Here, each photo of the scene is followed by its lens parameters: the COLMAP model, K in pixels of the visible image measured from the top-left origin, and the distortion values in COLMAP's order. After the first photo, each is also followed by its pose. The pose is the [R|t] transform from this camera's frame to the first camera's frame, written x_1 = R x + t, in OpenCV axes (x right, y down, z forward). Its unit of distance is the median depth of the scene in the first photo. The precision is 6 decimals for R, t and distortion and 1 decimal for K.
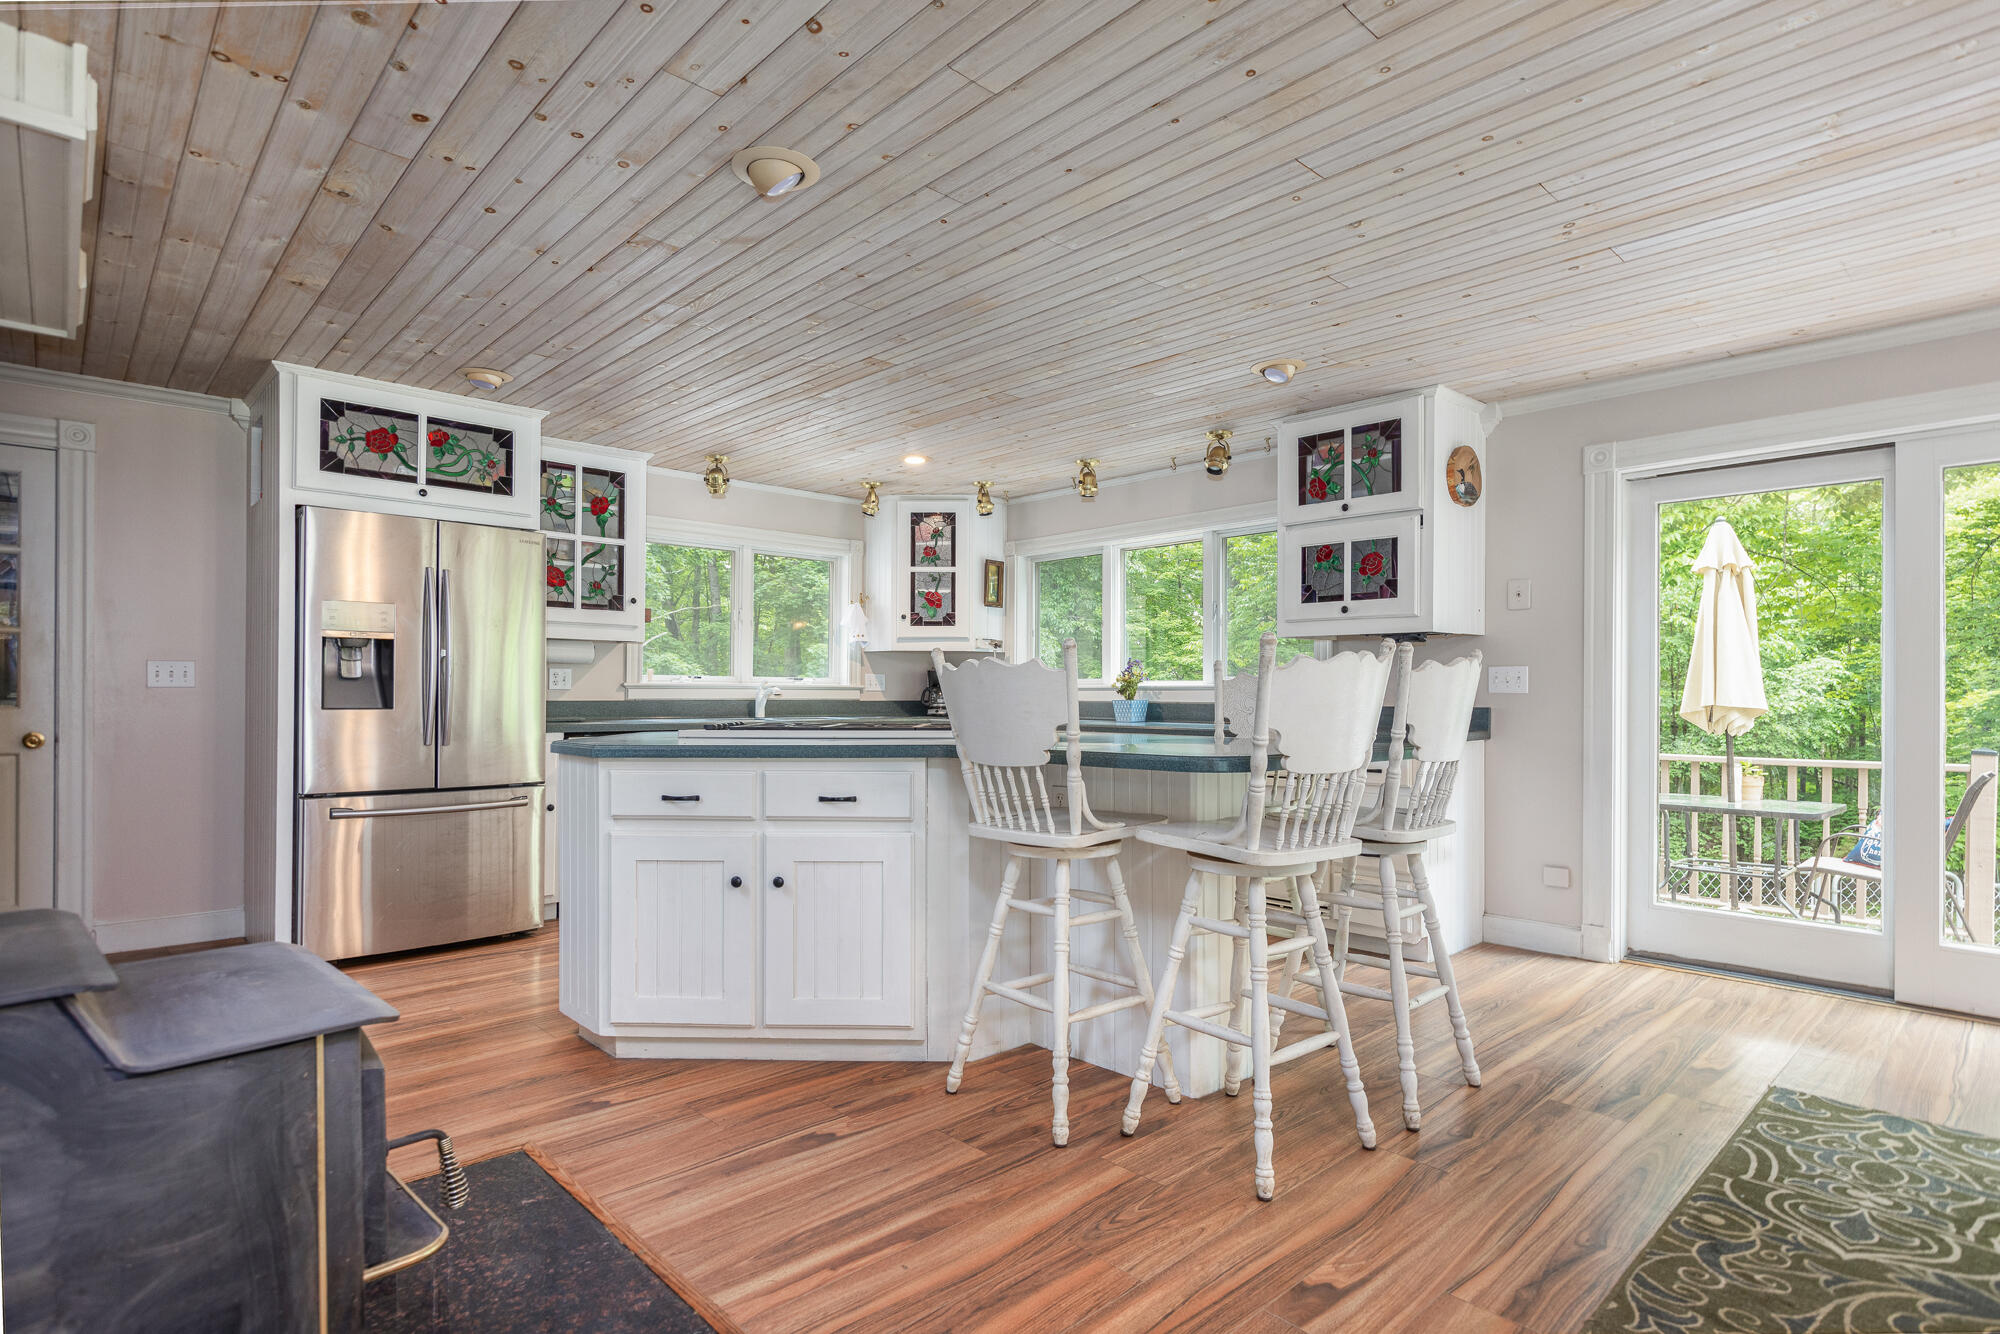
lens RADIAL K [[1015.4, 0, 1000.2], [0, 1015.4, 684.3], [0, 0, 1]] dist [-0.003281, -0.000677]
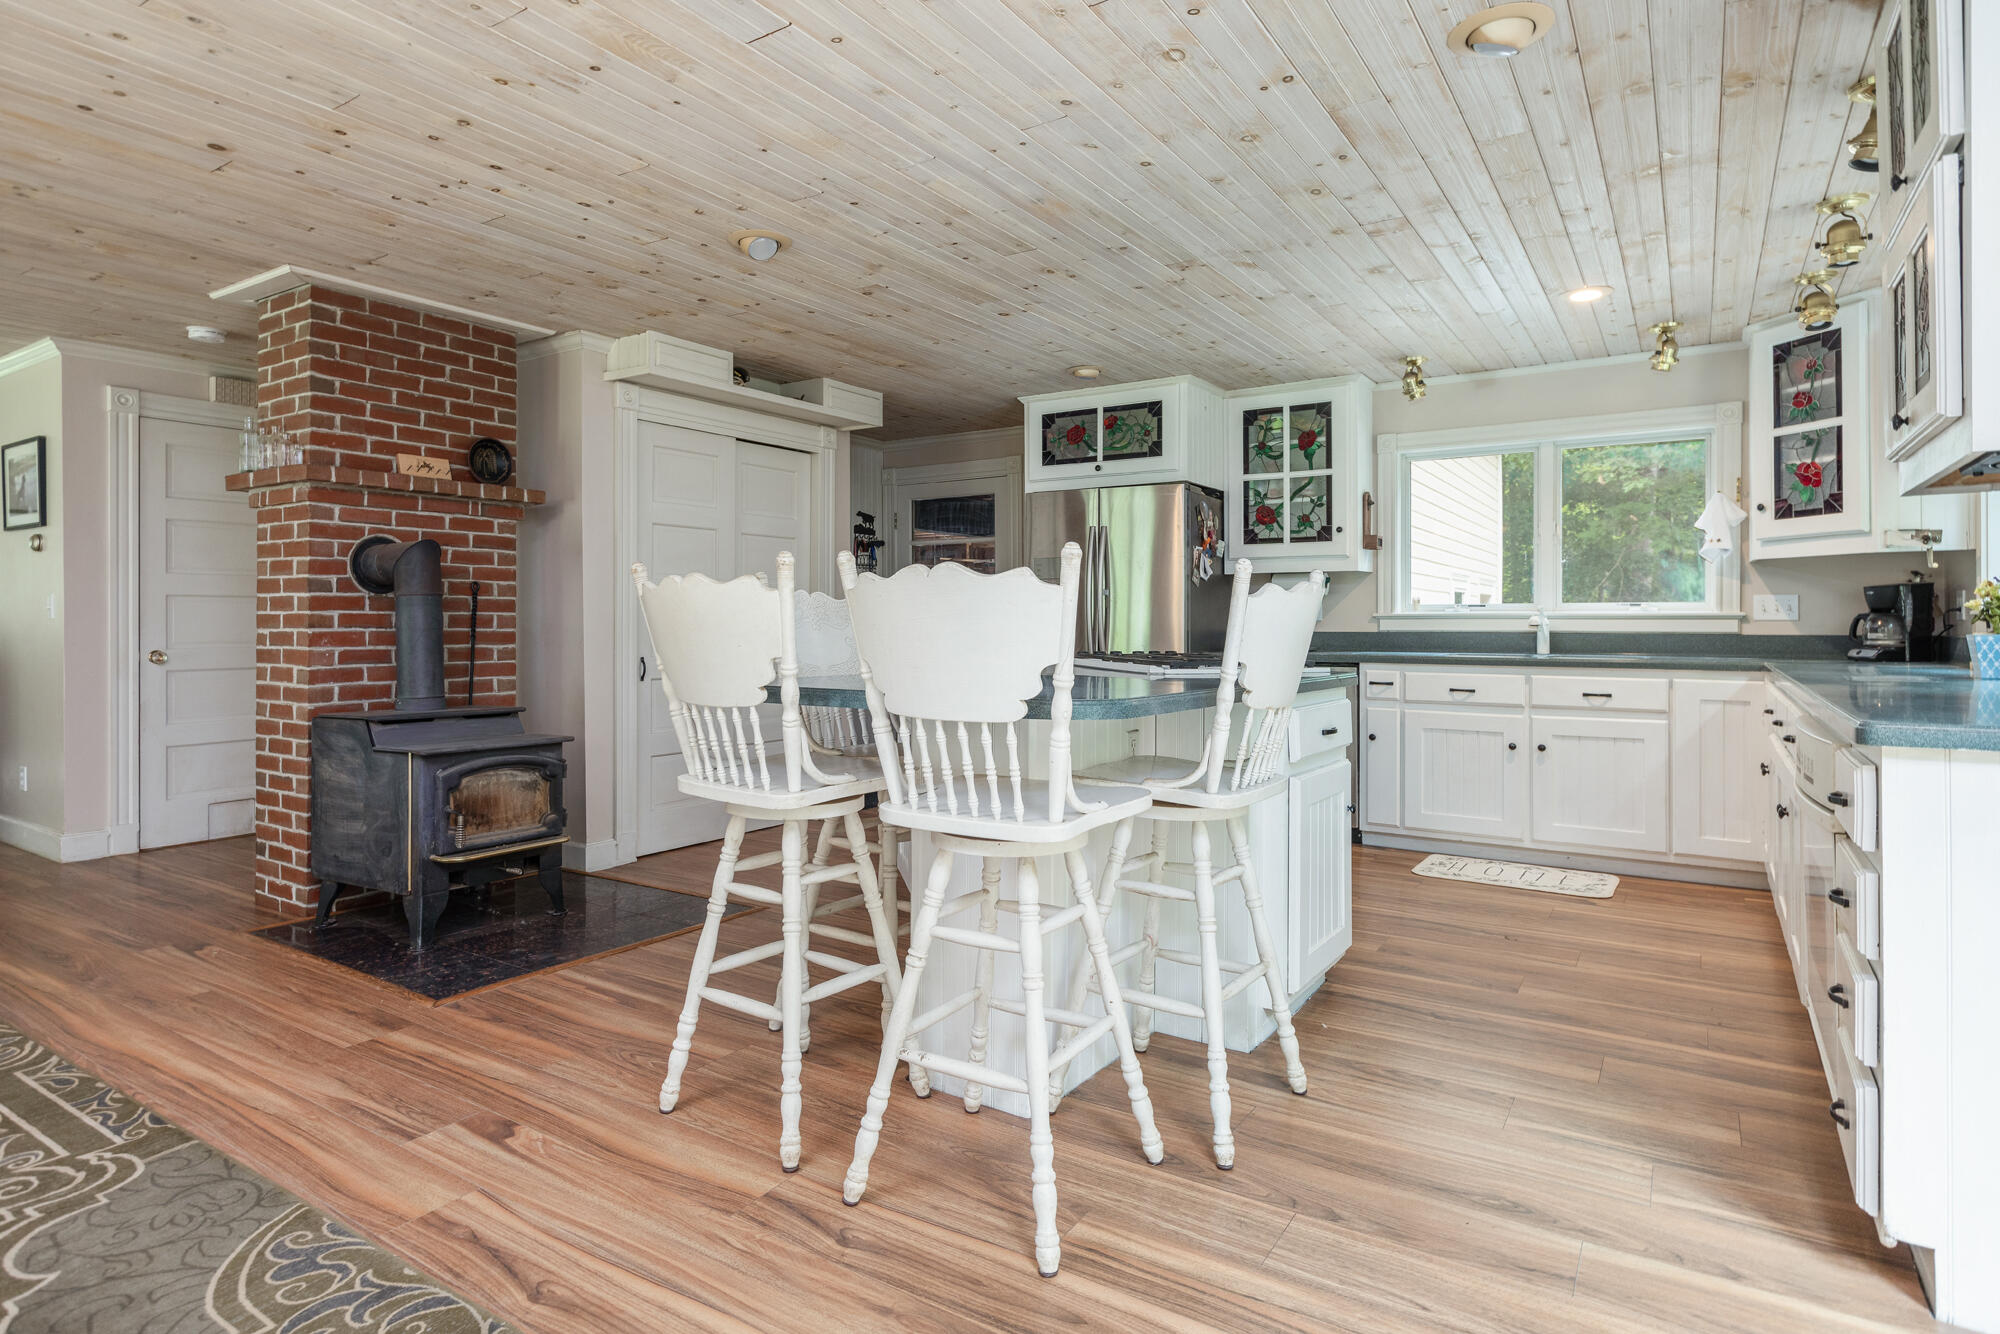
lens RADIAL K [[1077.0, 0, 1003.5], [0, 1077.0, 618.6], [0, 0, 1]] dist [-0.011499, -0.000189]
pose [[0.242389, -0.009175, -0.970136, 0.588538], [0.008864, 0.999934, -0.007242, 0.008533], [0.970139, -0.006844, 0.242454, 0.449860]]
